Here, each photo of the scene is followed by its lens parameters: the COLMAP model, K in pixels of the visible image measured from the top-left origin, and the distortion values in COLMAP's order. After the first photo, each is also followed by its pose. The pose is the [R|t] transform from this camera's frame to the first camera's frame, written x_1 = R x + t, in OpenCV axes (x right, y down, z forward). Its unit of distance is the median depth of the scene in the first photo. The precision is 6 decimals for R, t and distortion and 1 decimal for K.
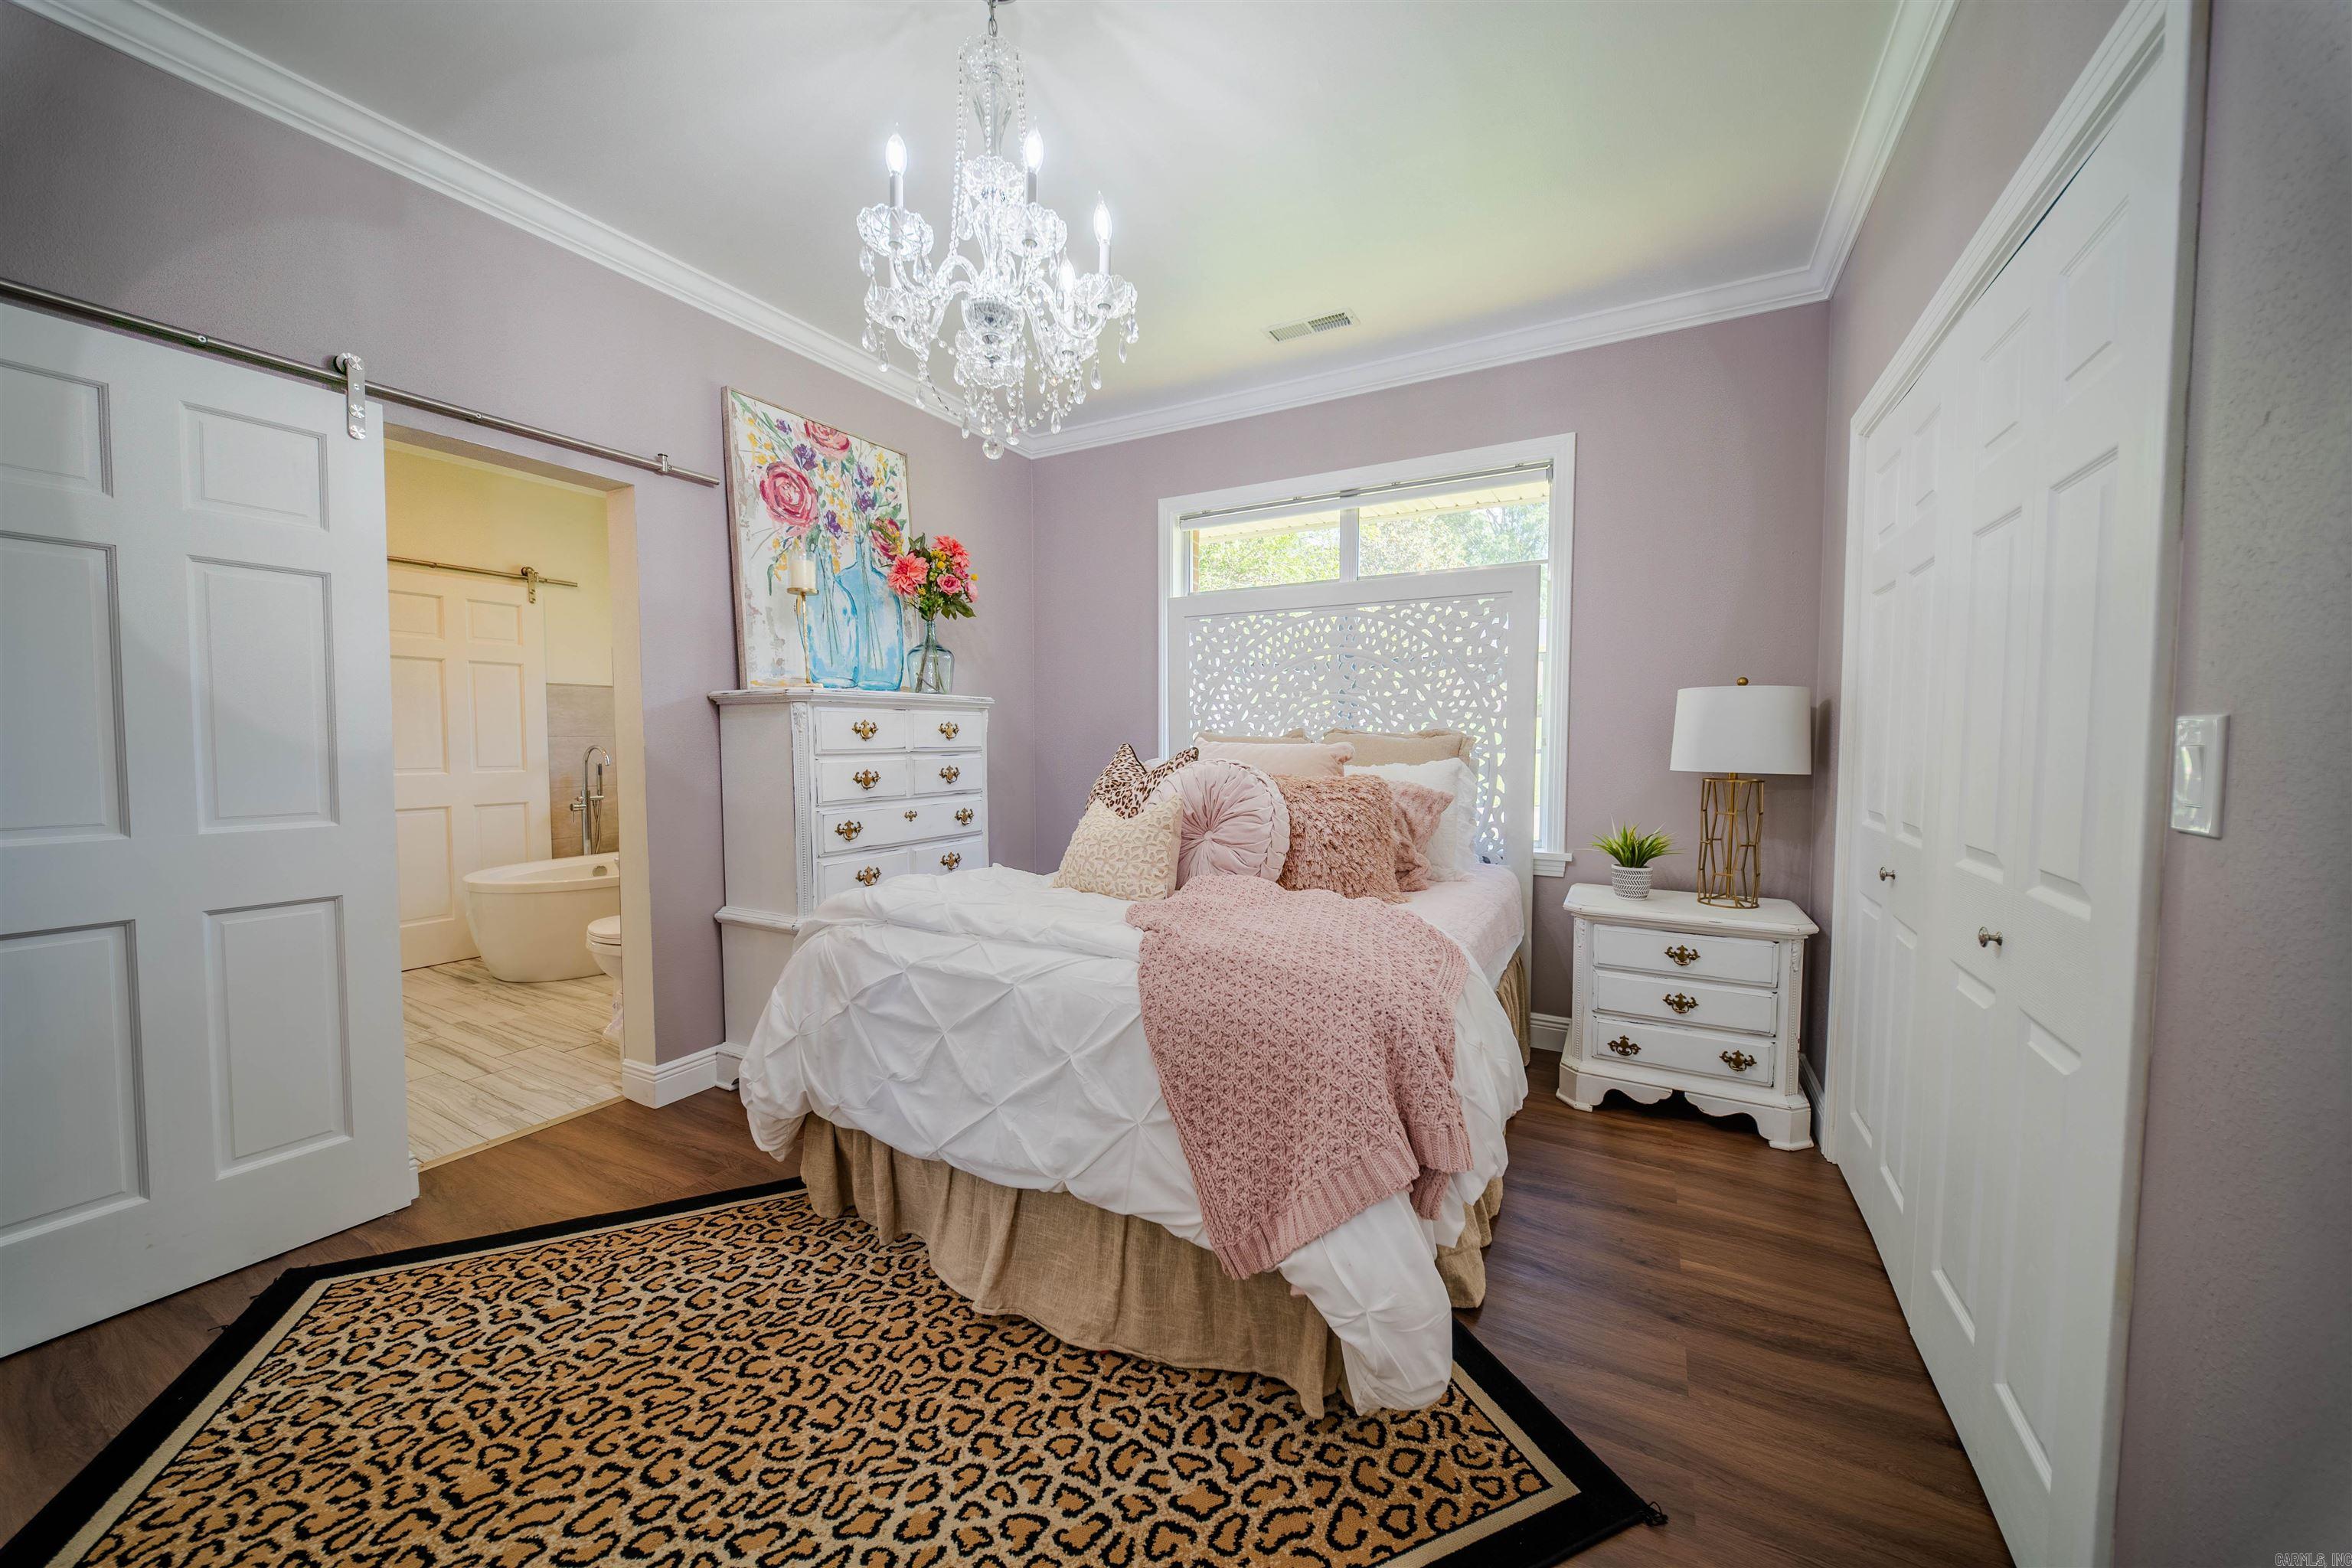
lens RADIAL K [[824.8, 0, 1187.6], [0, 824.8, 792.1], [0, 0, 1]] dist [0.007712, -0.000086]
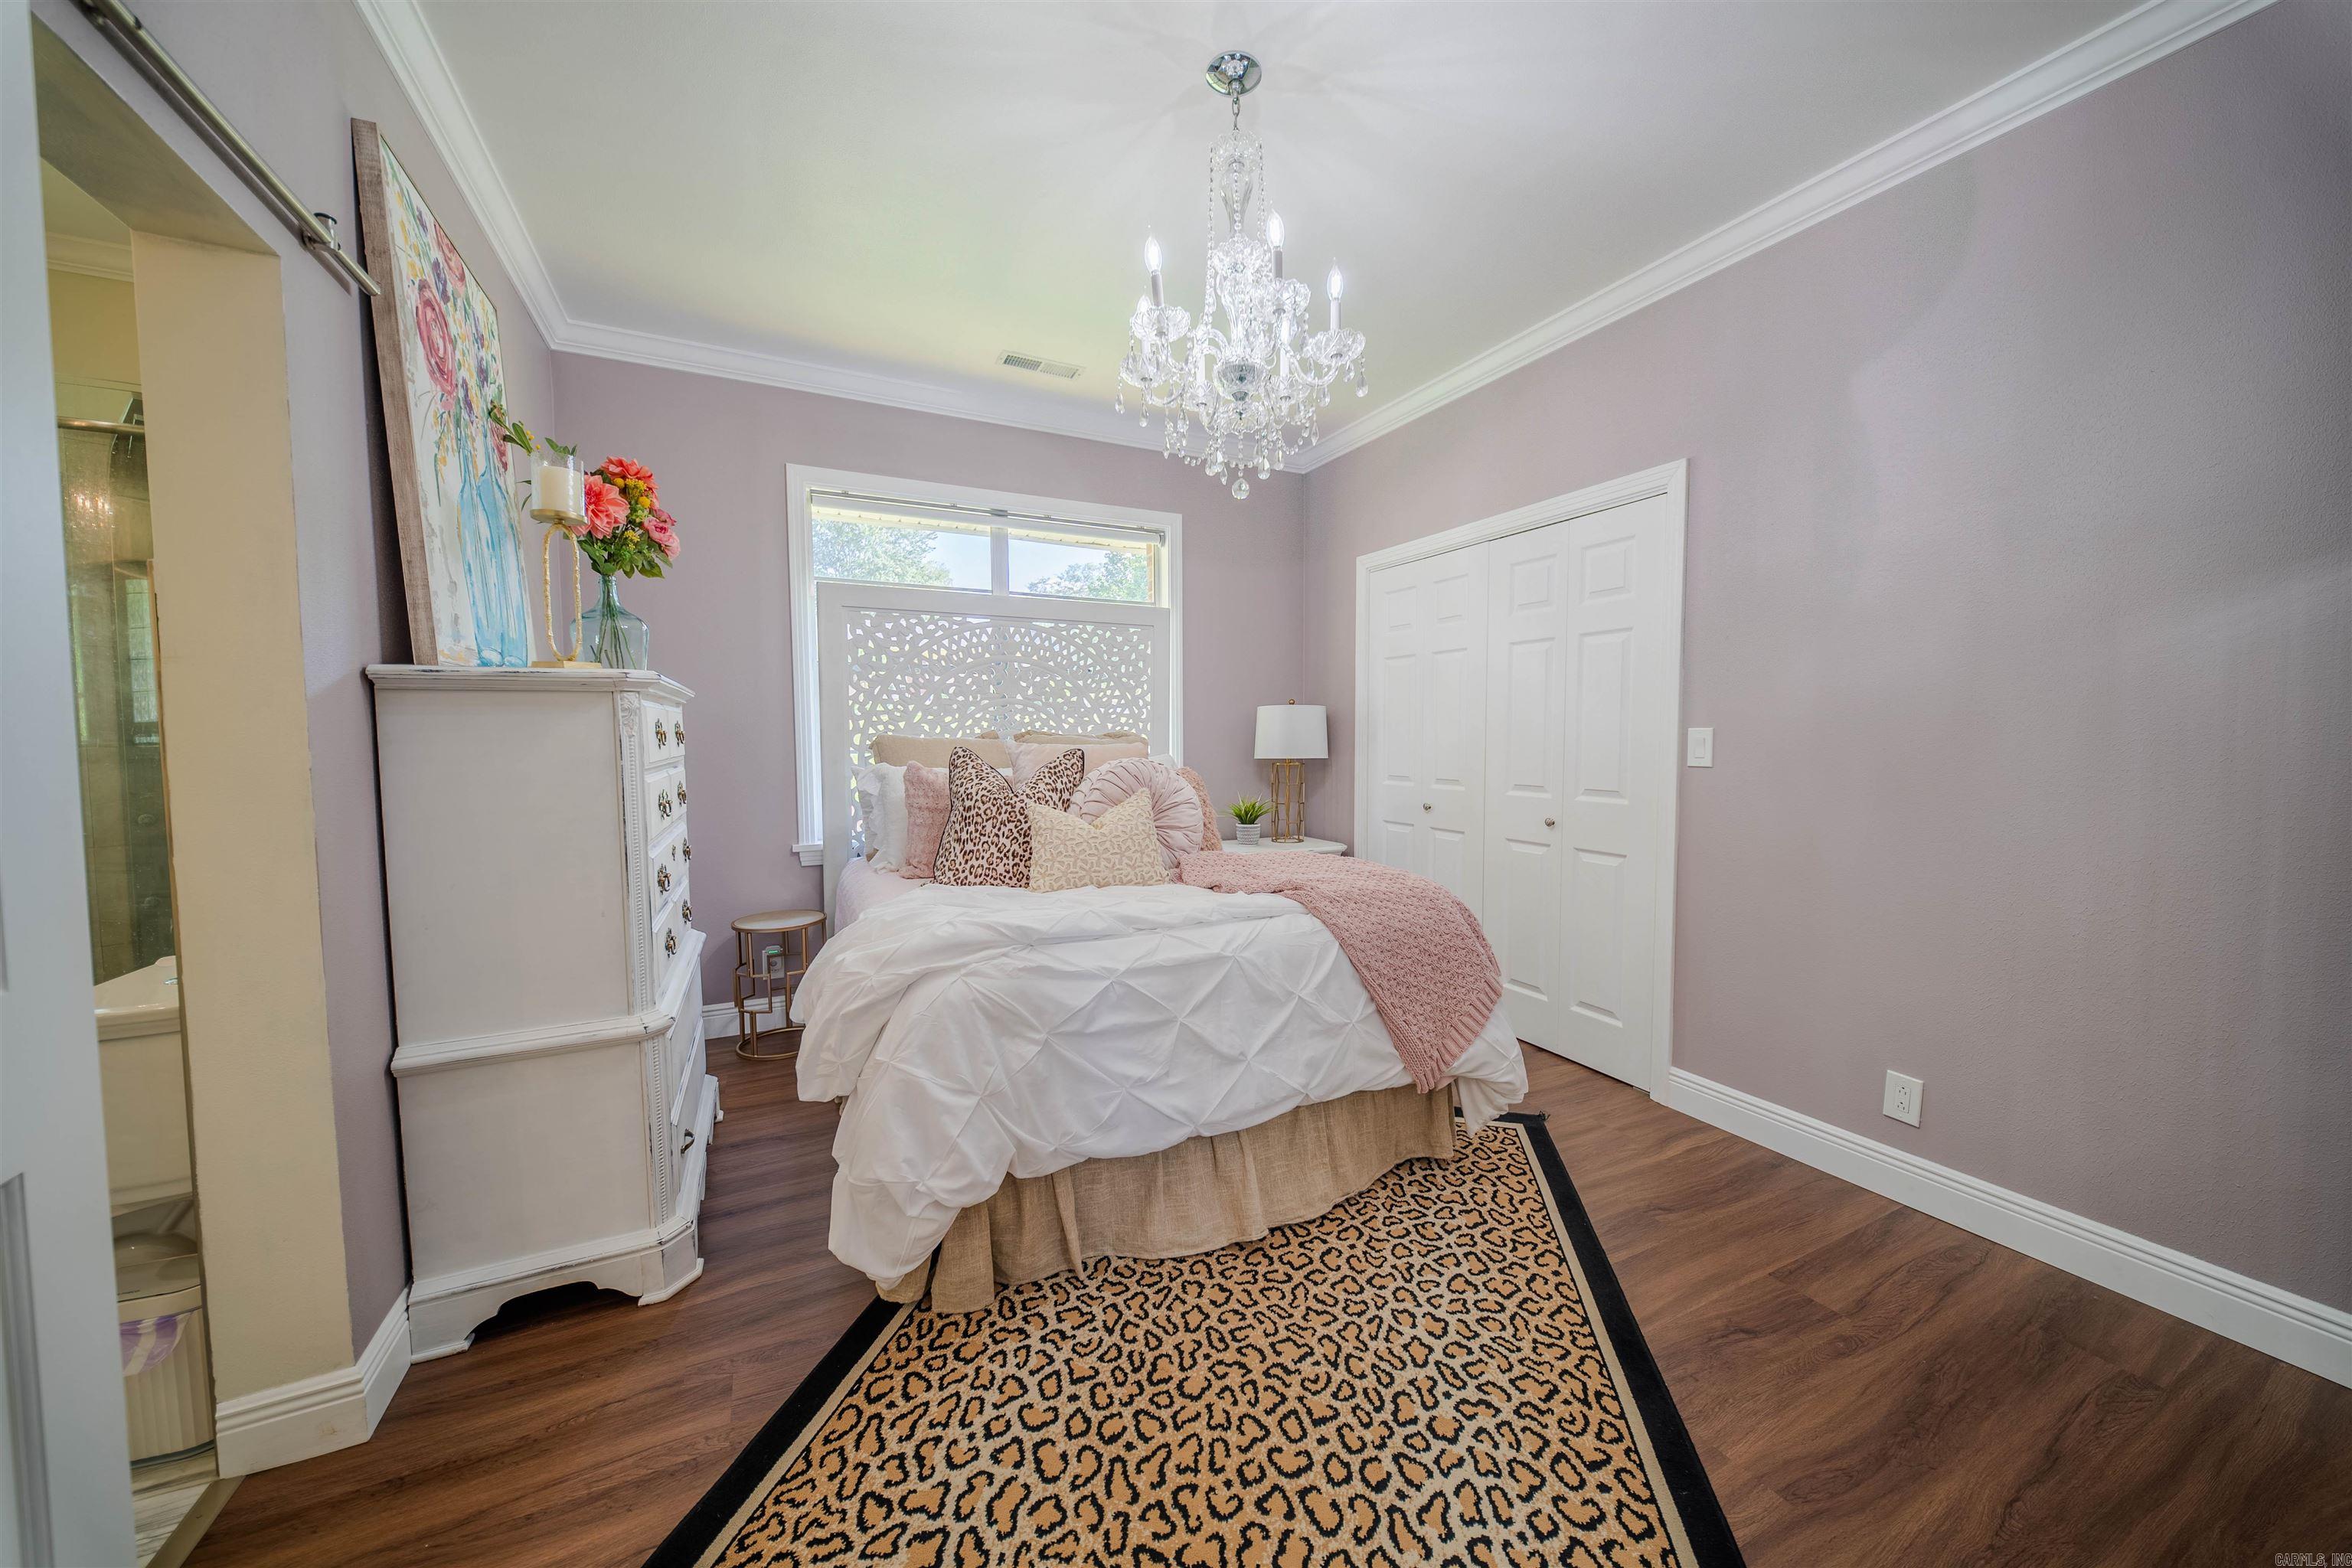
lens RADIAL K [[824.8, 0, 1187.6], [0, 824.8, 792.1], [0, 0, 1]] dist [0.007712, -0.000086]
pose [[0.568448, -0.053744, 0.820962, -0.605237], [0.066498, 0.997601, 0.019263, -0.002382], [-0.820028, 0.043642, 0.570657, 0.207957]]
